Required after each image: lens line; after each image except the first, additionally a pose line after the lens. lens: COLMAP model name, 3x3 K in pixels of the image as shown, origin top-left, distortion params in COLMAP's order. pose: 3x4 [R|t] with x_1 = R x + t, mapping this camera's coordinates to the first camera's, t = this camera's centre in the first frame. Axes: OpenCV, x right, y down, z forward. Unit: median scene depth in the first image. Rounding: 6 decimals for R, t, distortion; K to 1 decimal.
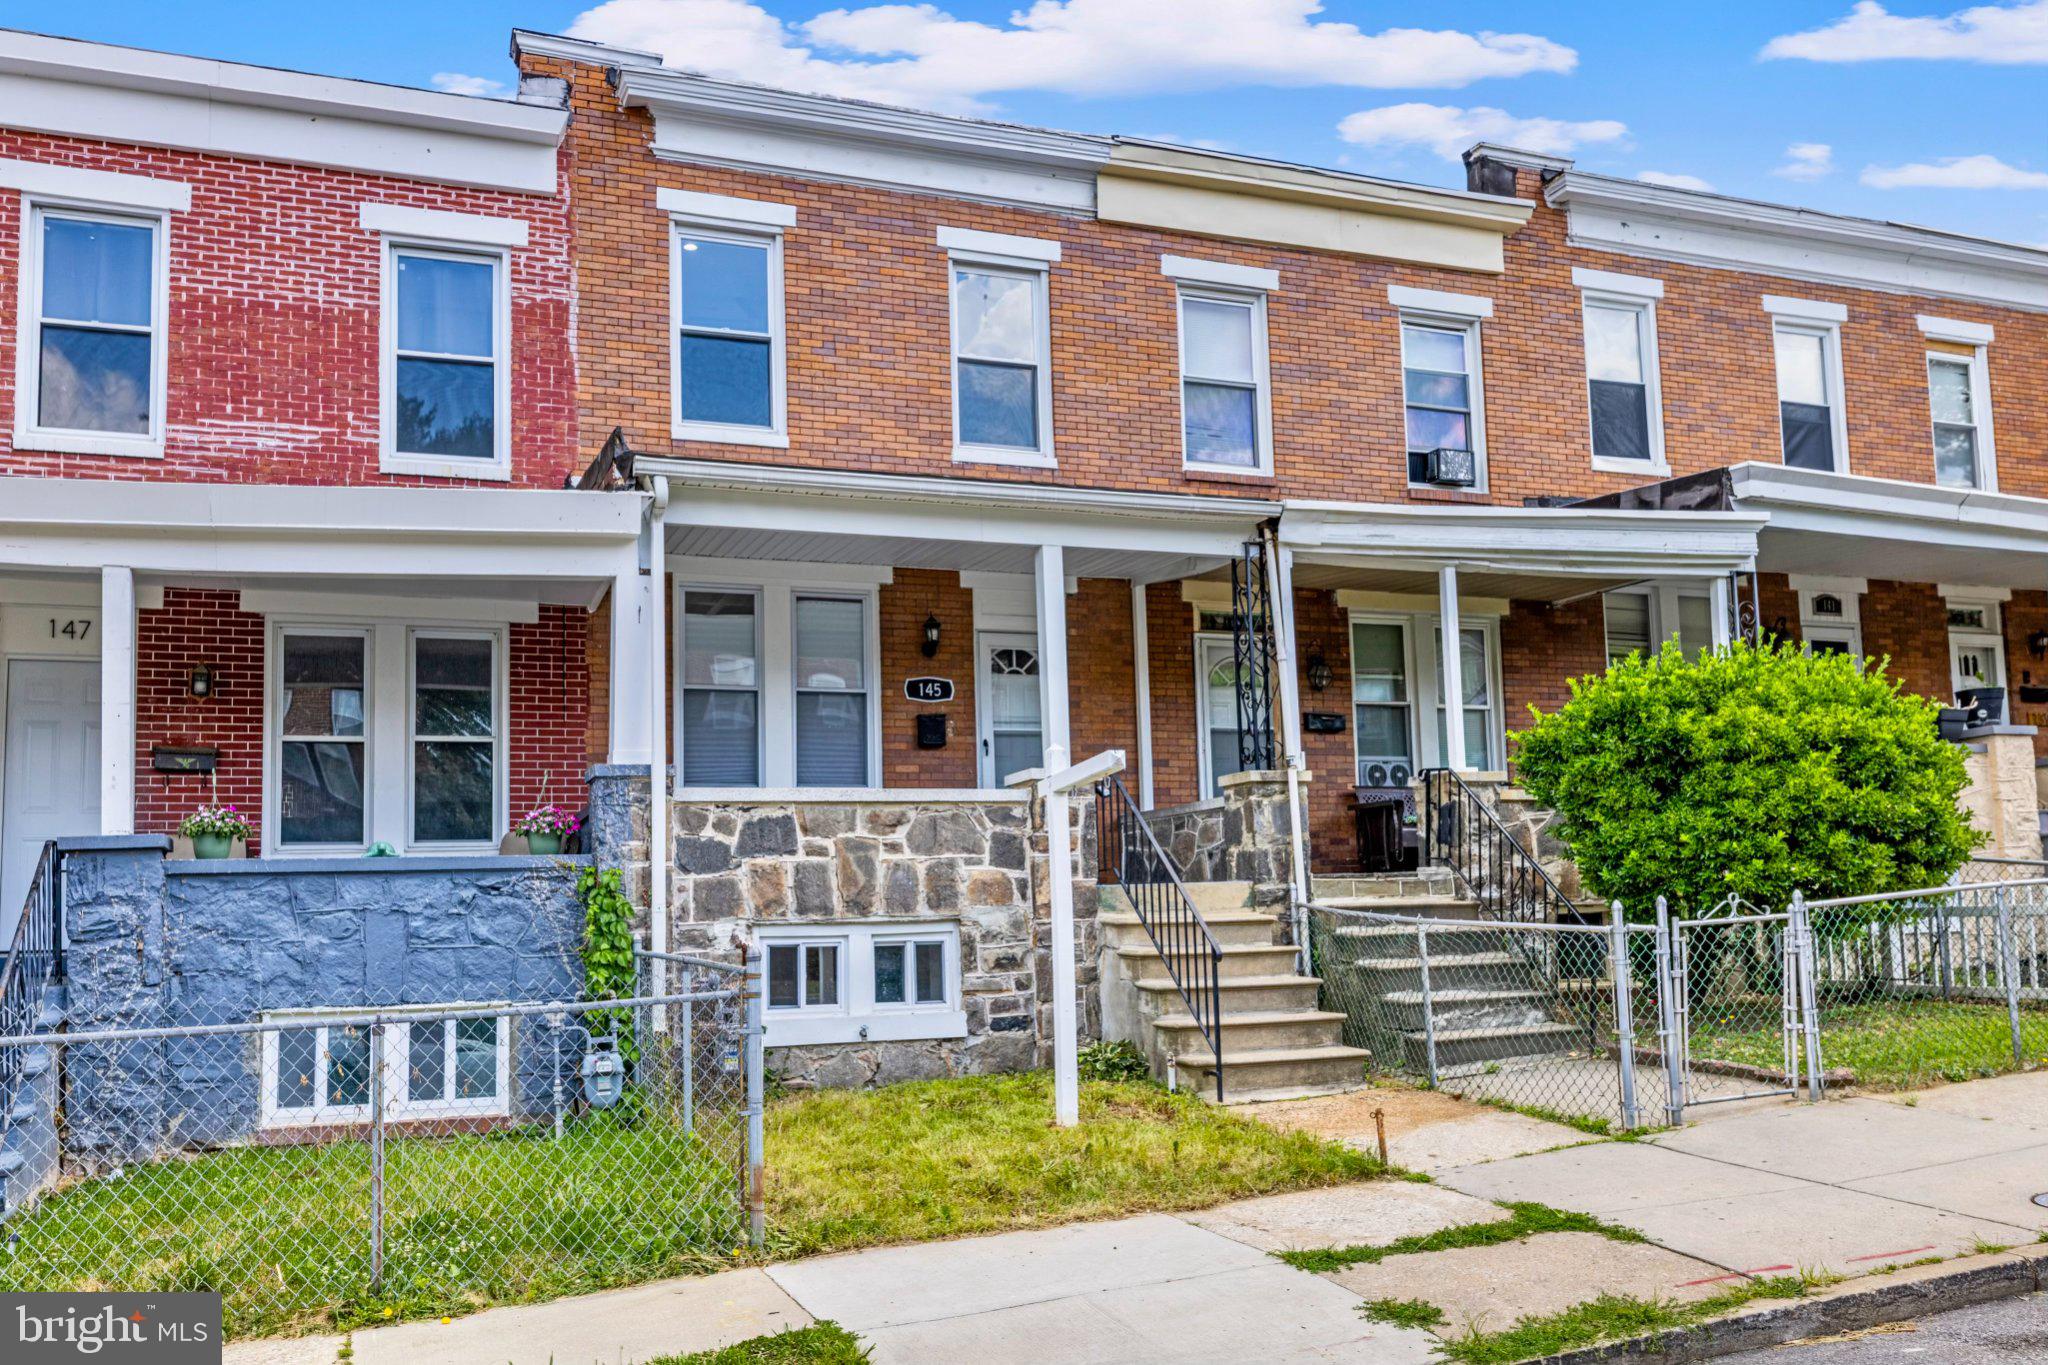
lens RADIAL K [[1759.7, 0, 1022.3], [0, 1759.7, 729.4], [0, 0, 1]] dist [-0.002995, 0.003870]
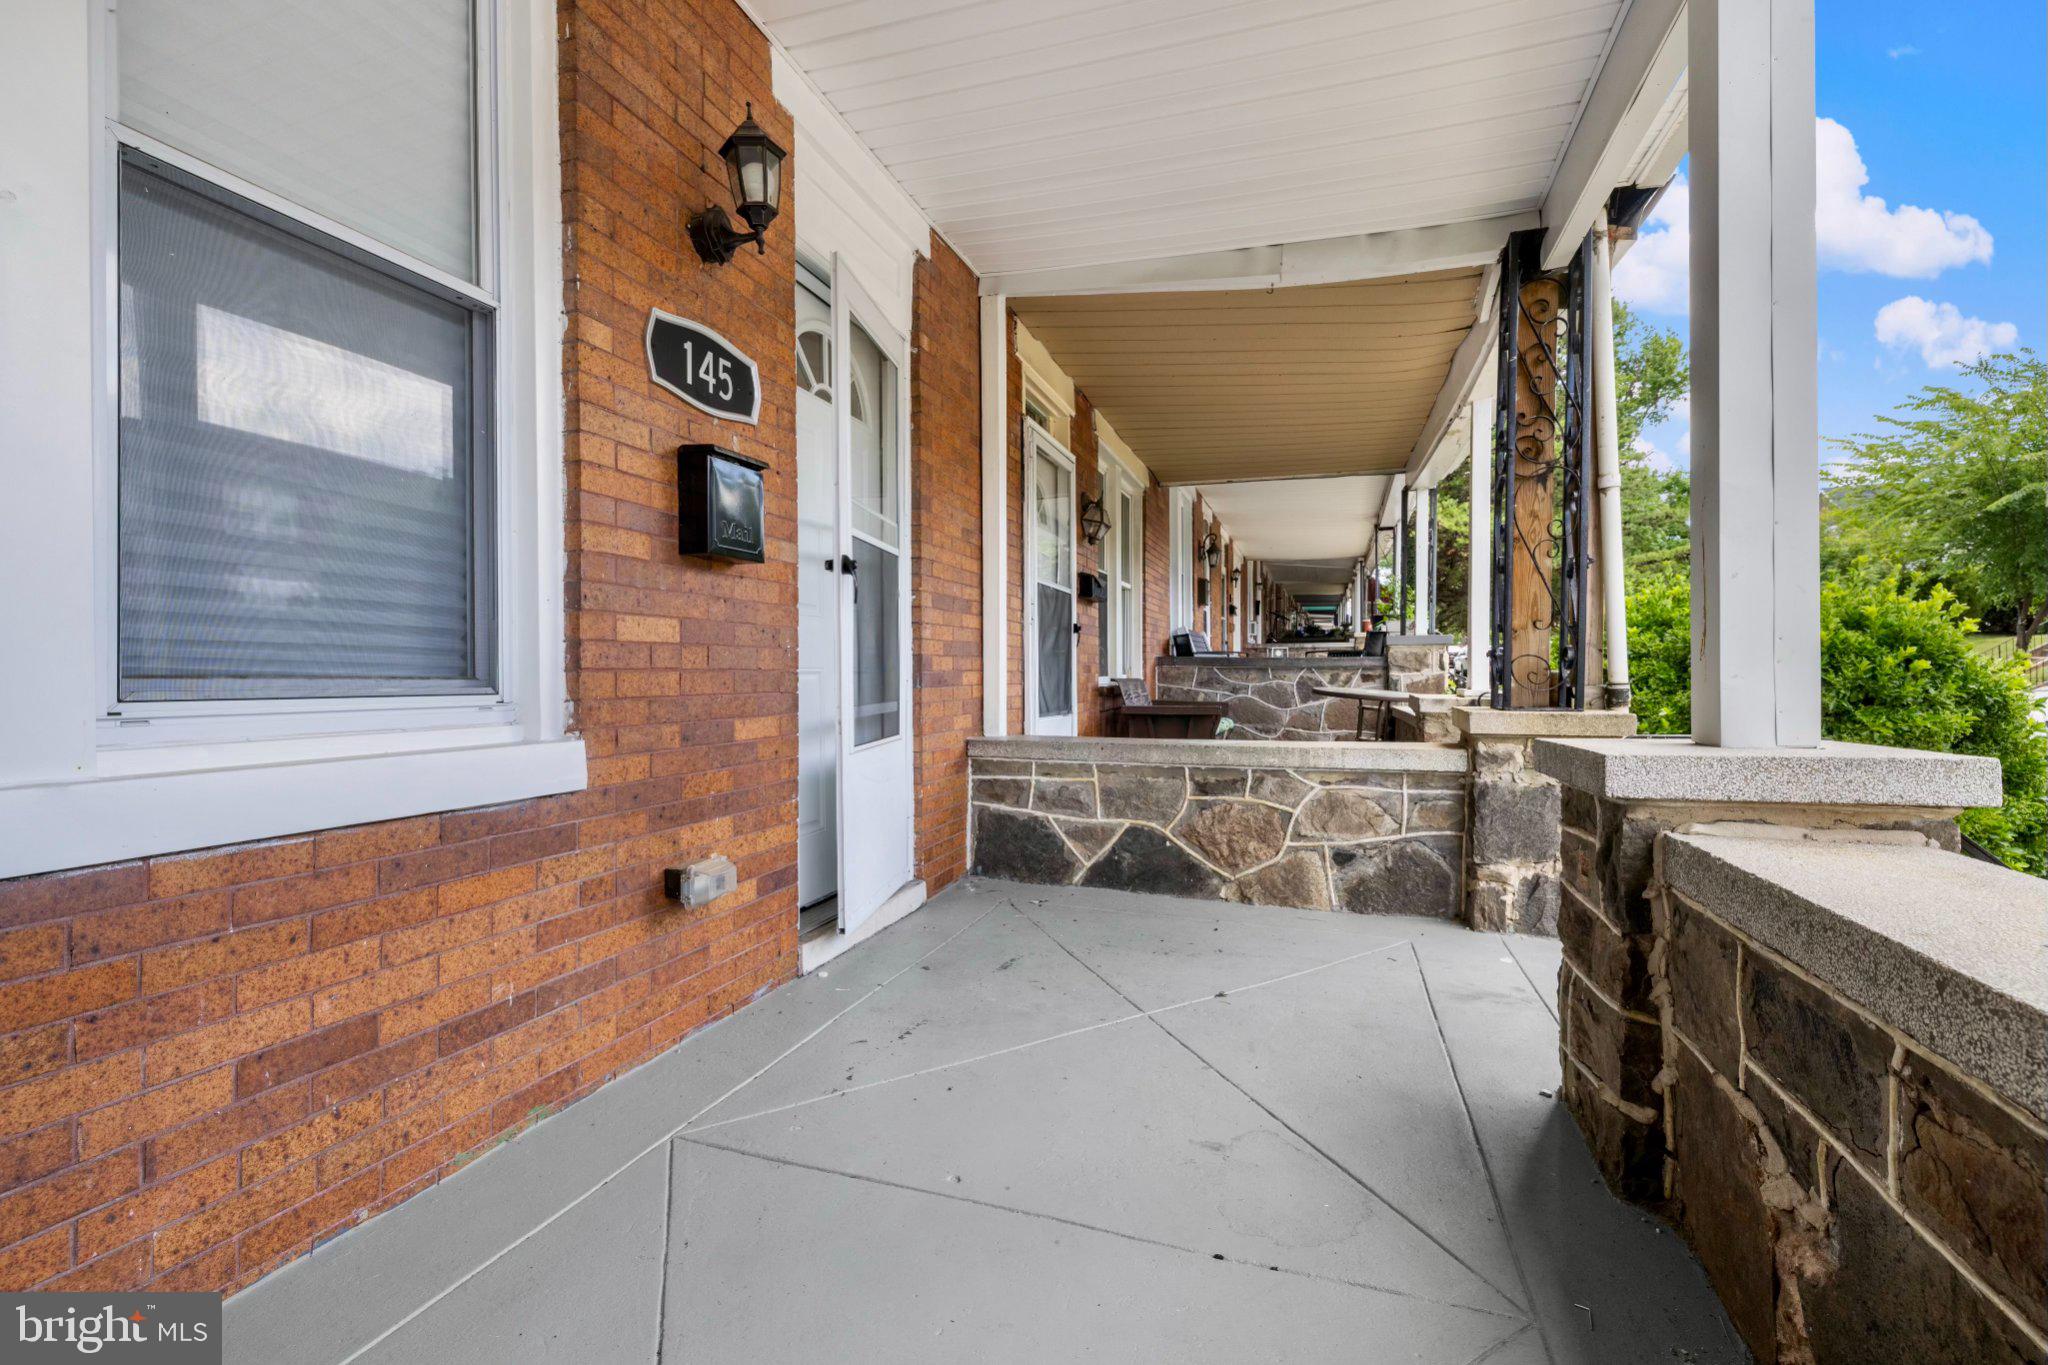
lens RADIAL K [[900.1, 0, 1031.7], [0, 900.1, 672.2], [0, 0, 1]] dist [0.003064, 0.000687]
pose [[0.648401, 0.028843, 0.760753, -0.146612], [-0.096508, 0.994334, 0.044556, 0.018117], [-0.755157, -0.102308, 0.647511, 0.943147]]
